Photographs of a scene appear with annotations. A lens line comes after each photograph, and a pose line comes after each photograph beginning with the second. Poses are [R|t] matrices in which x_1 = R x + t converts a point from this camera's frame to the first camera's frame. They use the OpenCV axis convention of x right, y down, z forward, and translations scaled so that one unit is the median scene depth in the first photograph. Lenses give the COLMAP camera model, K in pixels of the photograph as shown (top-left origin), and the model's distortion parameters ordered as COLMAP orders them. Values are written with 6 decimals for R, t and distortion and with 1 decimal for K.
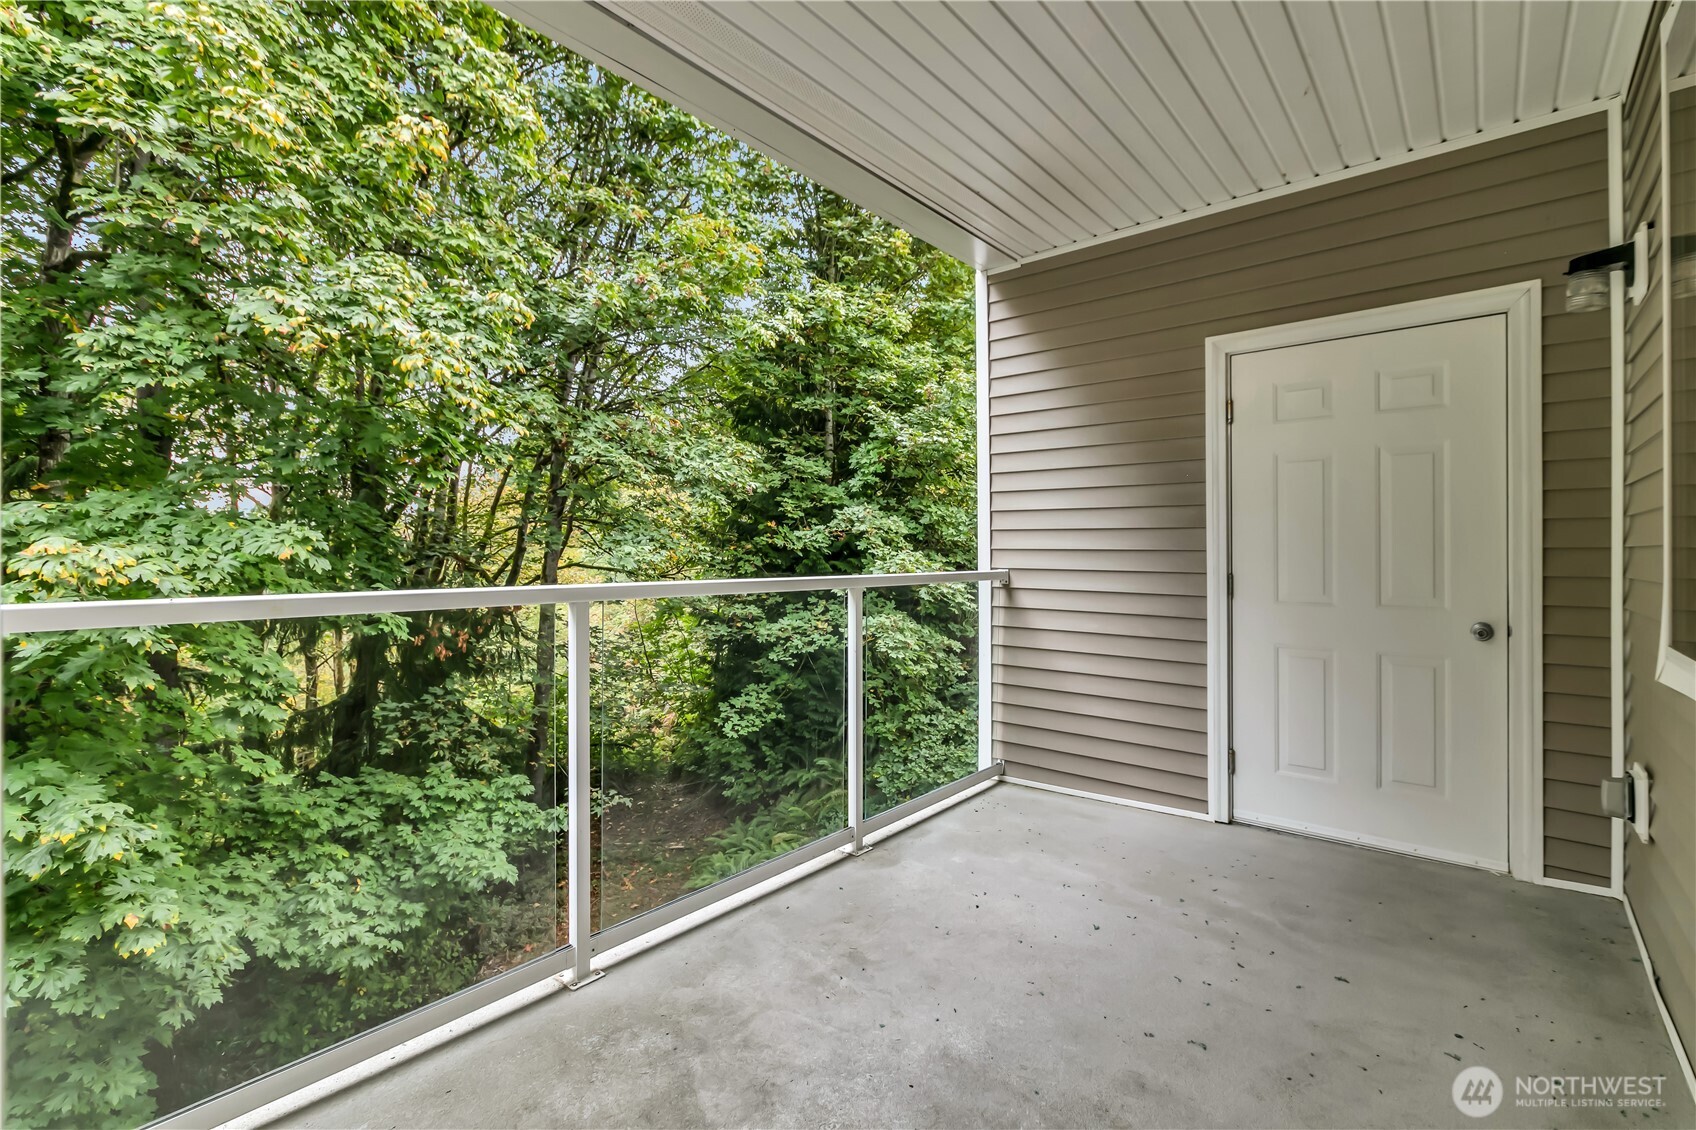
lens RADIAL K [[770.7, 0, 855.9], [0, 770.7, 551.8], [0, 0, 1]] dist [0.006526, -0.000489]
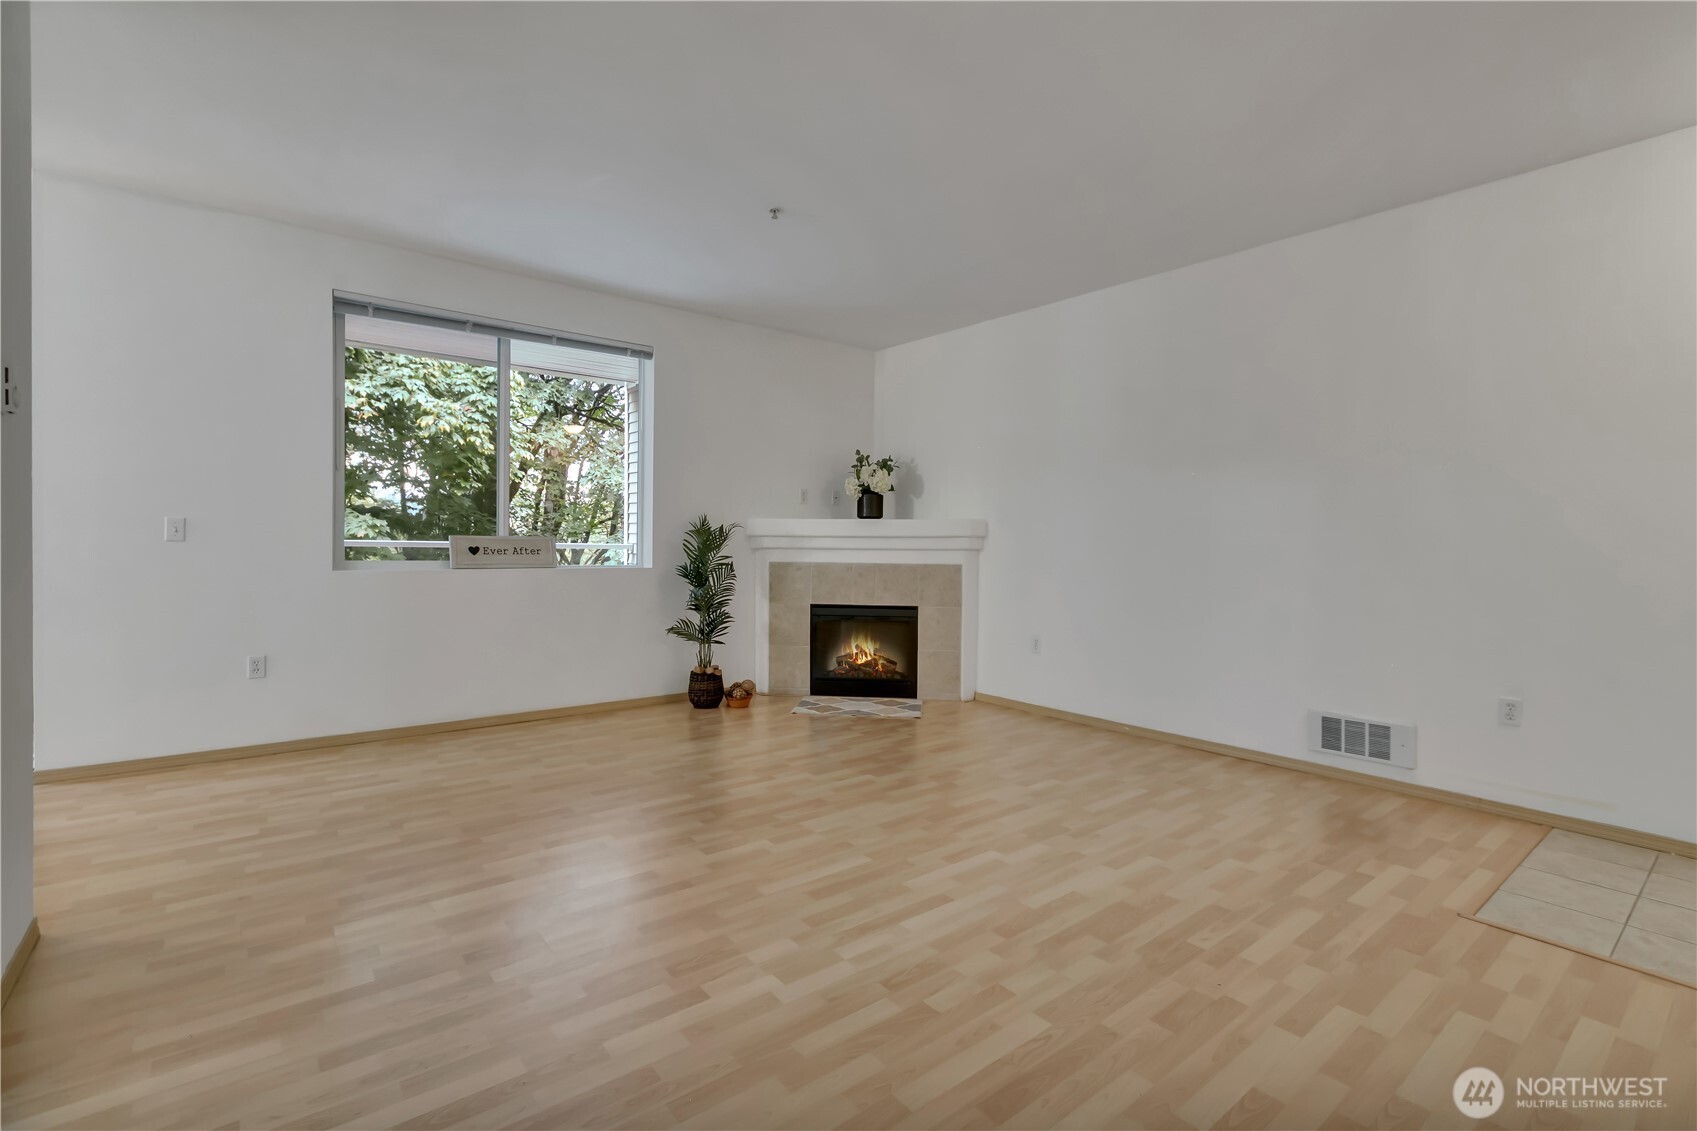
lens RADIAL K [[771.2, 0, 859.9], [0, 771.2, 553.5], [0, 0, 1]] dist [0.006526, -0.000489]
pose [[0.979823, 0.023773, -0.198448, 0.369455], [-0.021285, 0.999666, 0.014663, -0.002262], [0.198730, -0.010143, 0.980002, -0.243909]]
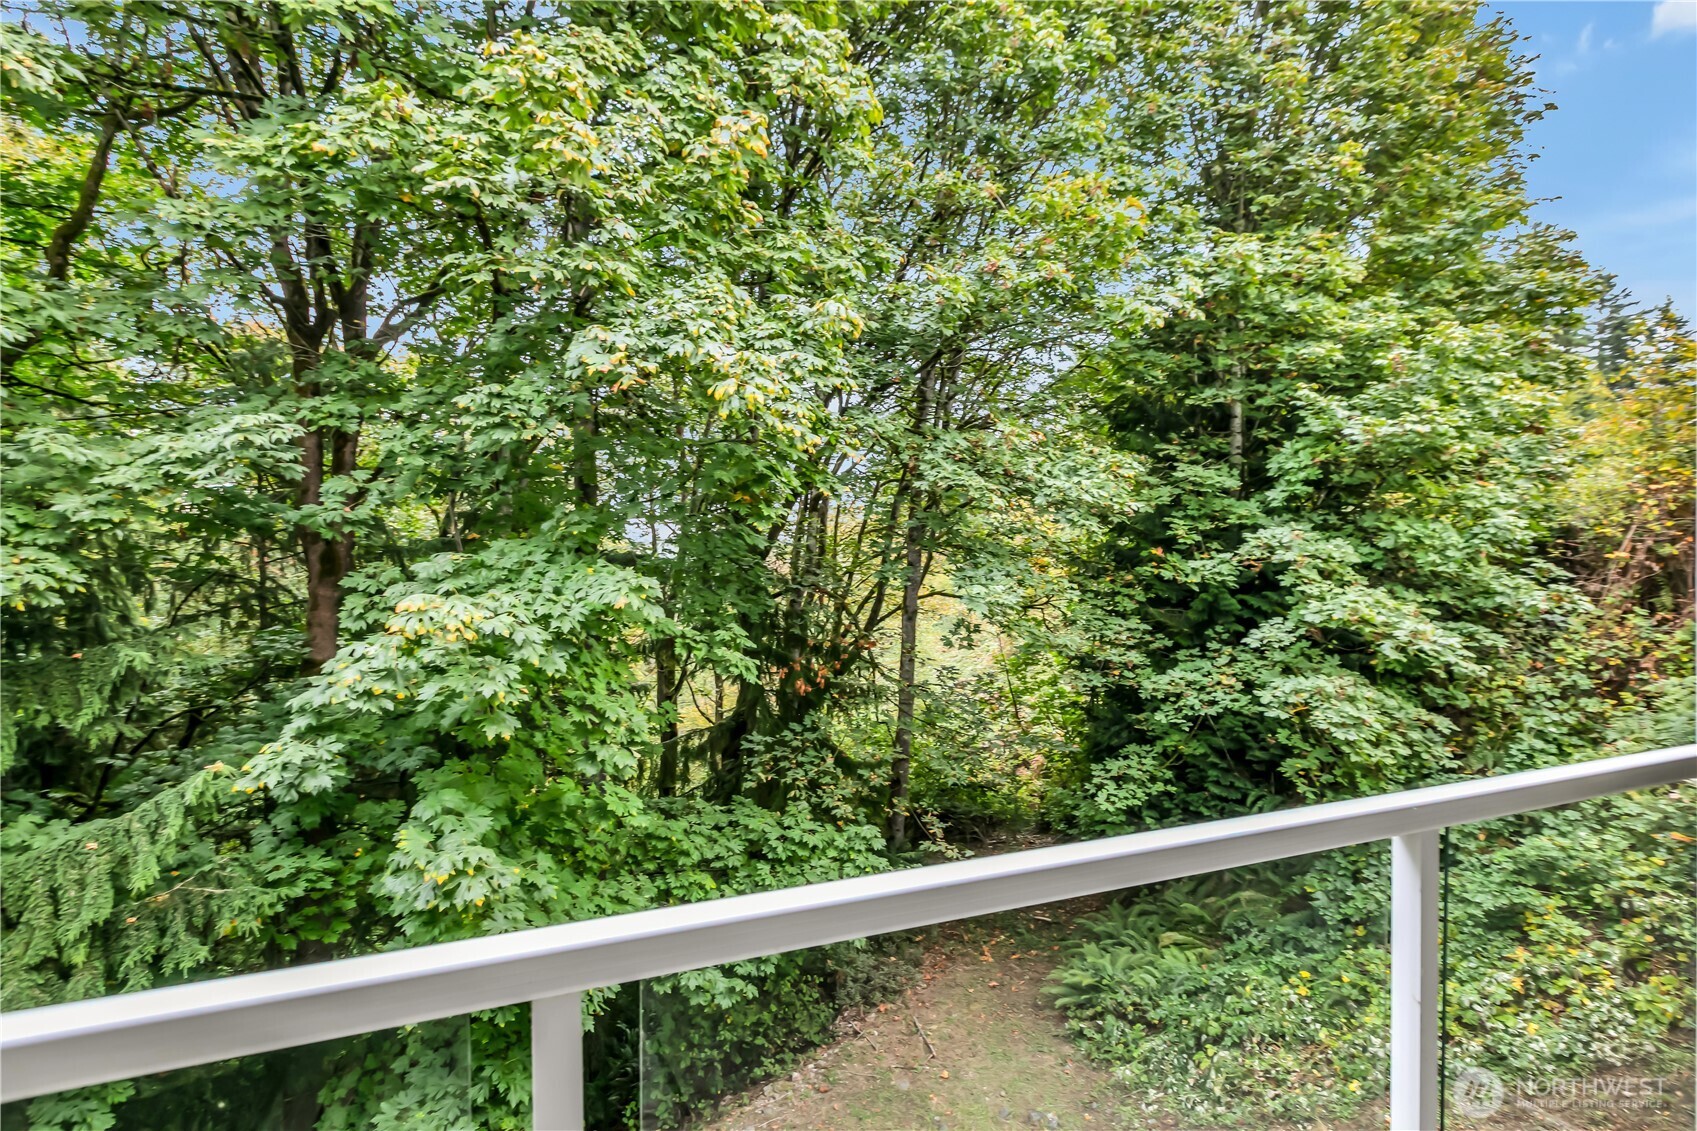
lens RADIAL K [[799.1, 0, 844.5], [0, 799.1, 579.7], [0, 0, 1]] dist [0.000080, 0.000216]
pose [[0.886570, 0.000808, -0.462593, -0.017172], [0.003876, 0.999950, 0.009176, -0.019346], [0.462577, -0.009928, 0.886523, 0.138363]]
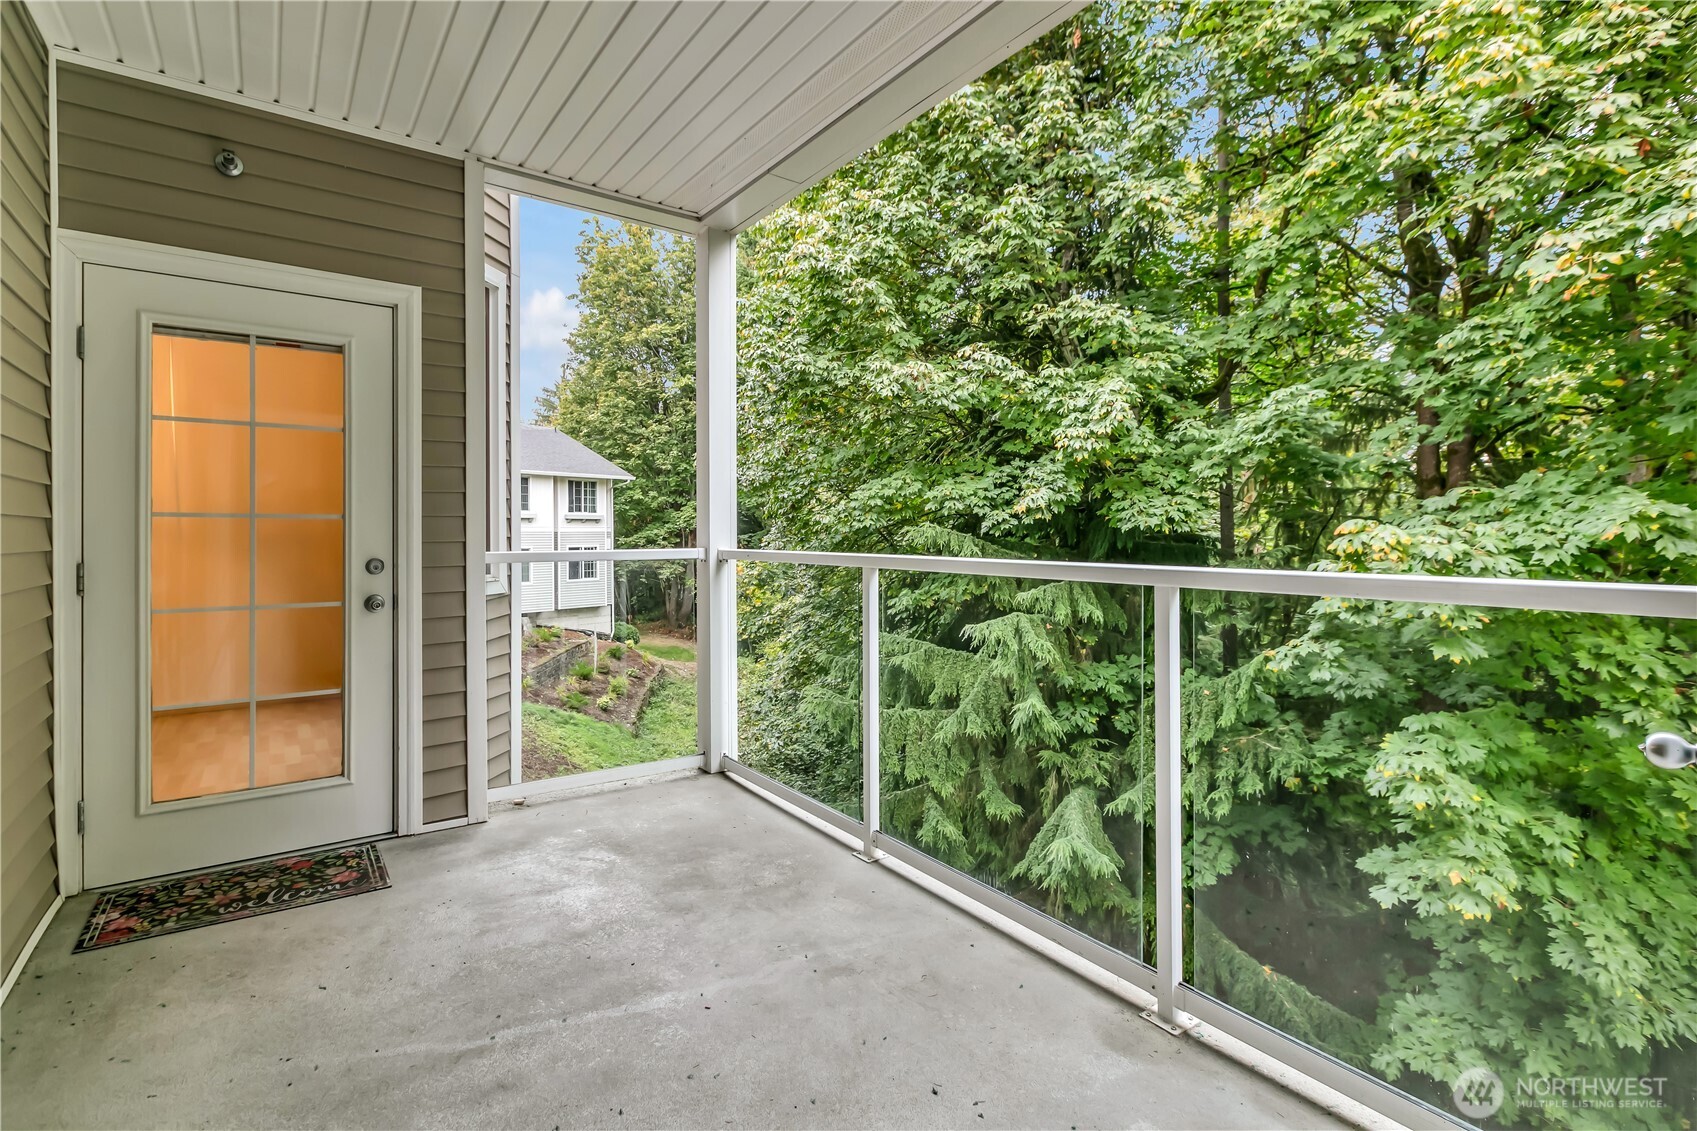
lens RADIAL K [[799.1, 0, 844.7], [0, 799.1, 544.6], [0, 0, 1]] dist [0.000080, 0.000216]
pose [[-0.253728, 0.016211, -0.967140, 0.170443], [-0.003675, 0.999836, 0.017723, 0.000922], [0.967269, 0.008051, -0.253627, 0.233457]]
